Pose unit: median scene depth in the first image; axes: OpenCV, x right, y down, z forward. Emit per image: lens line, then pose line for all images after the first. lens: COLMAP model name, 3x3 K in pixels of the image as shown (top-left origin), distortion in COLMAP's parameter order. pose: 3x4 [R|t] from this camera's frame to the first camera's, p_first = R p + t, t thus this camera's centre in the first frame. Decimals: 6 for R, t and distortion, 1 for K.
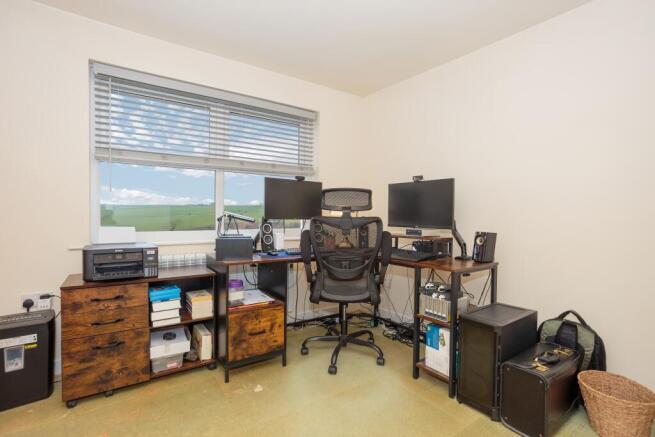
lens RADIAL K [[316.8, 0, 329.3], [0, 316.8, 213.0], [0, 0, 1]] dist [-0.020203, 0.011722]
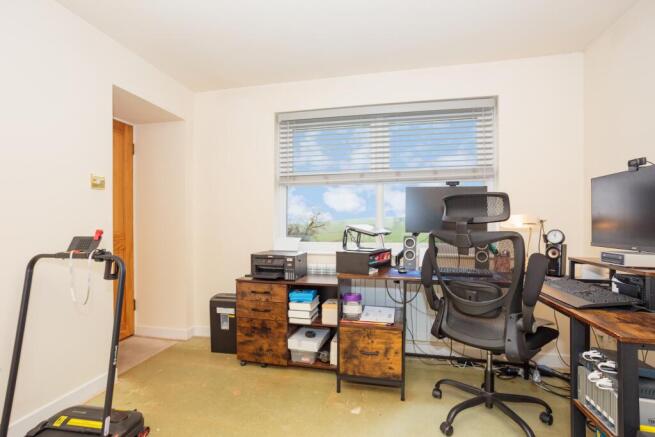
lens RADIAL K [[316.8, 0, 327.4], [0, 316.8, 220.0], [0, 0, 1]] dist [-0.020203, 0.011722]
pose [[0.677317, -0.018875, -0.735449, 0.396832], [0.008096, 0.999802, -0.018204, -0.002480], [0.735647, 0.006376, 0.677335, 0.267369]]
